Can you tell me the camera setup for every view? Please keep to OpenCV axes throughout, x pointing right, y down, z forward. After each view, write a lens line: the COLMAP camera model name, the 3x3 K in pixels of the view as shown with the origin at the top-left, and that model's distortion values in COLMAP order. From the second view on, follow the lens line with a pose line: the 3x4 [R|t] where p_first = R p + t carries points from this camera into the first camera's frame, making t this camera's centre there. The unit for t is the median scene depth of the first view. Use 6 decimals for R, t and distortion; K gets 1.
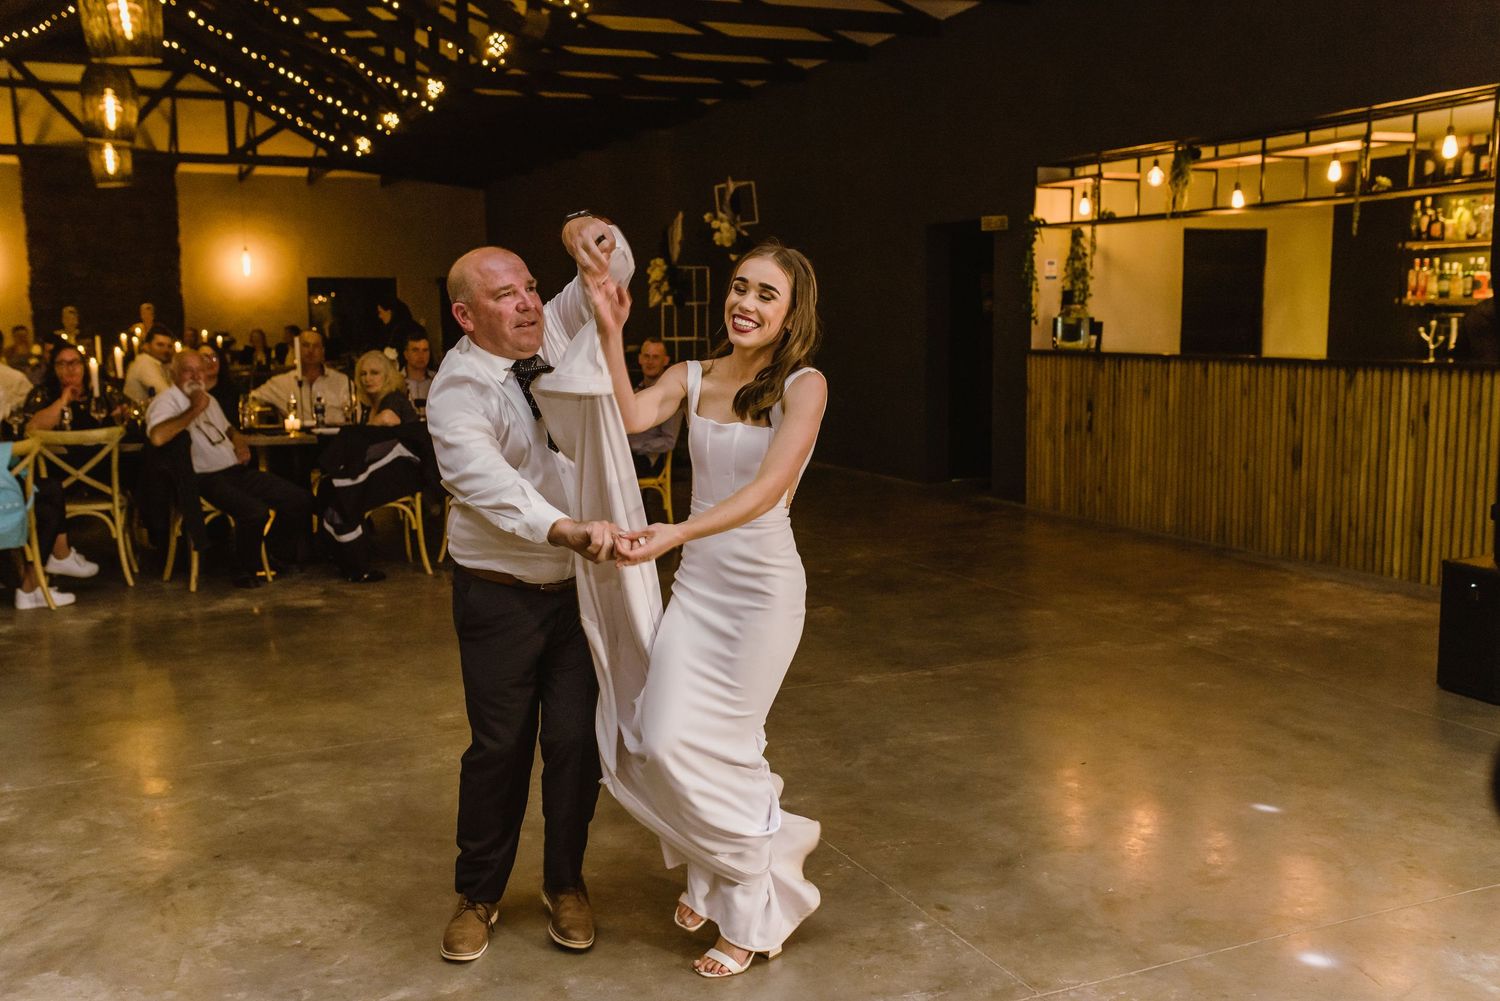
lens RADIAL K [[1410.9, 0, 743.7], [0, 1410.9, 500.6], [0, 0, 1]] dist [0.001364, 0.095275]
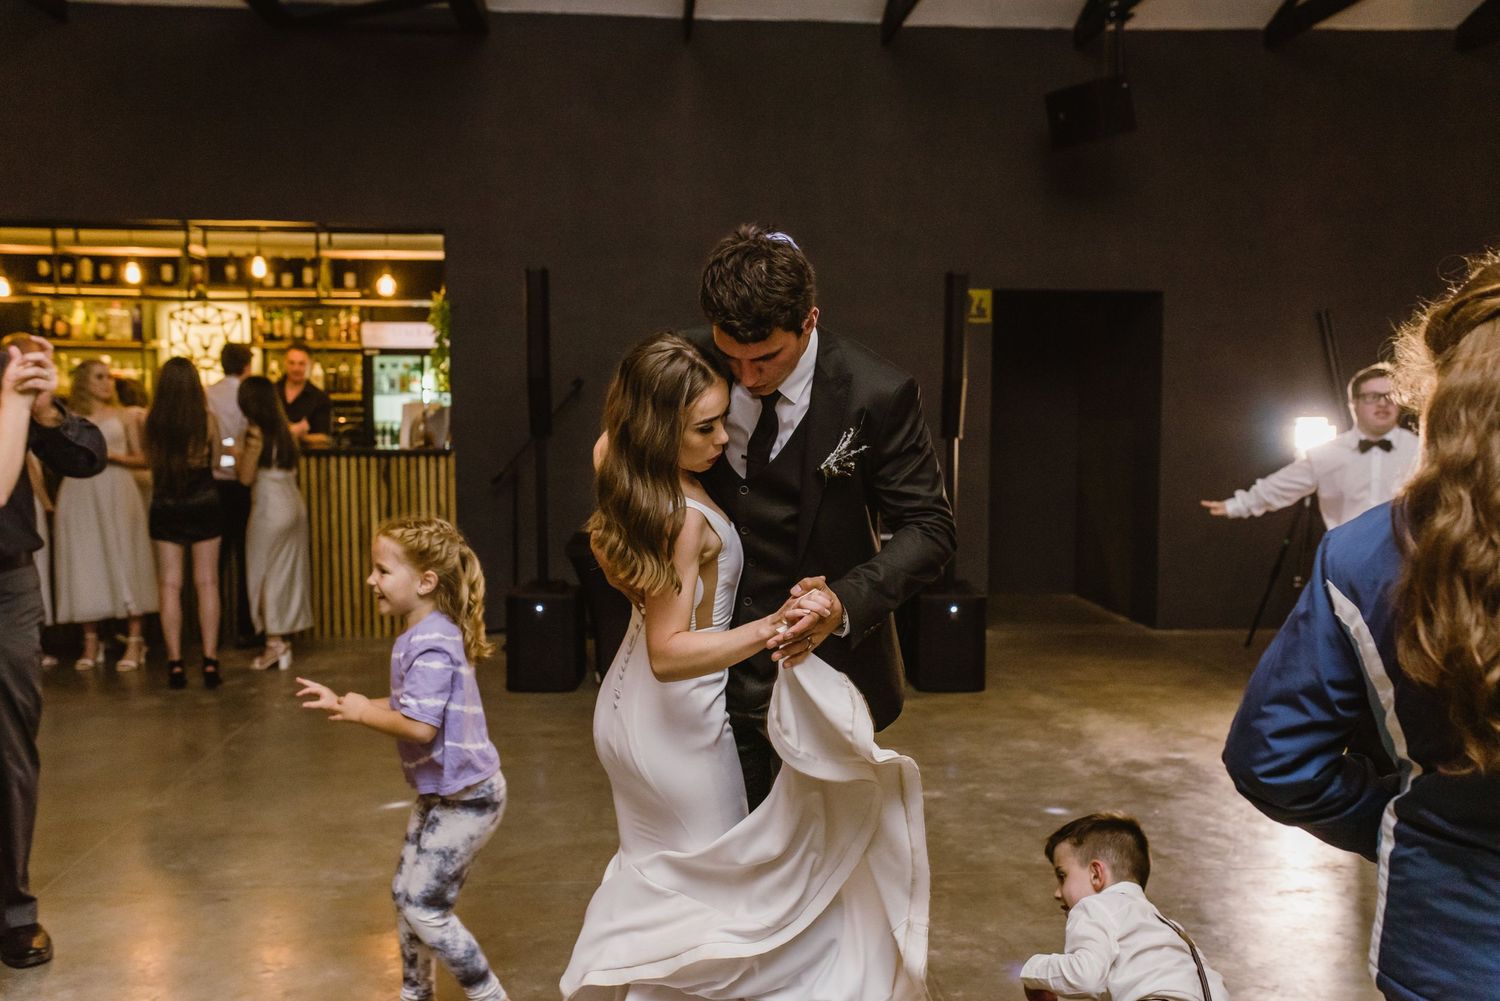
lens RADIAL K [[1410.9, 0, 743.7], [0, 1410.9, 500.6], [0, 0, 1]] dist [0.001364, 0.095275]
pose [[0.343959, -0.053579, 0.937455, -0.340066], [0.114639, 0.993298, 0.014709, -0.020550], [-0.931960, 0.102410, 0.347796, 0.175488]]
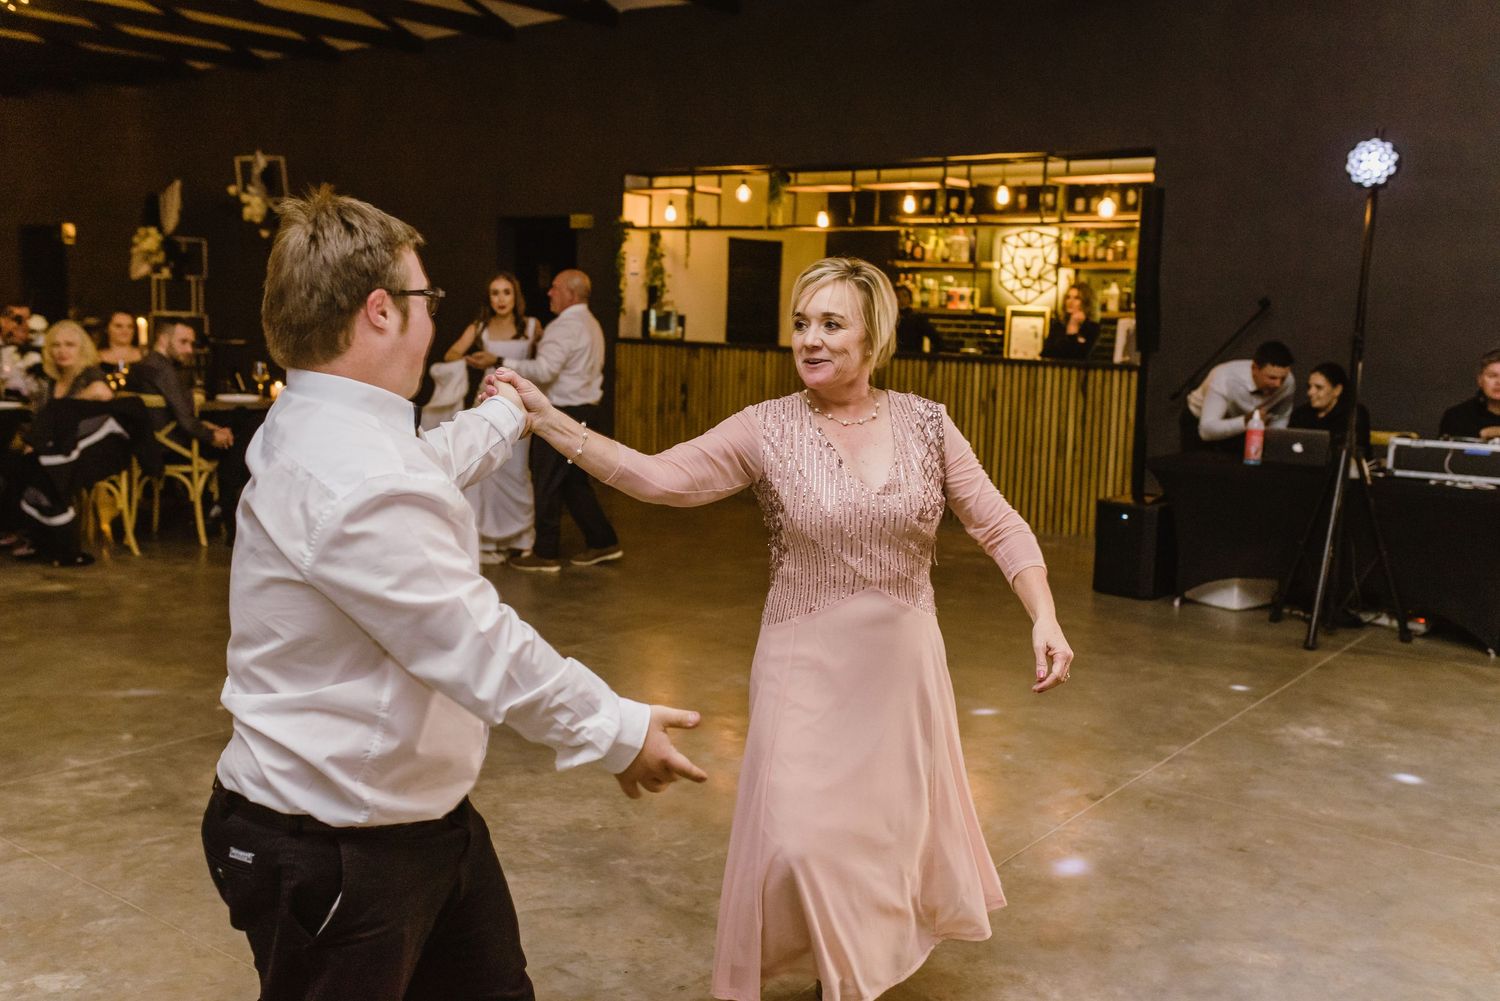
lens RADIAL K [[1410.9, 0, 743.7], [0, 1410.9, 500.6], [0, 0, 1]] dist [0.001364, 0.095275]
pose [[0.883008, -0.026155, 0.468629, -0.244973], [0.021567, 0.999653, 0.015156, 0.007329], [-0.468863, -0.003276, 0.883265, -0.033549]]
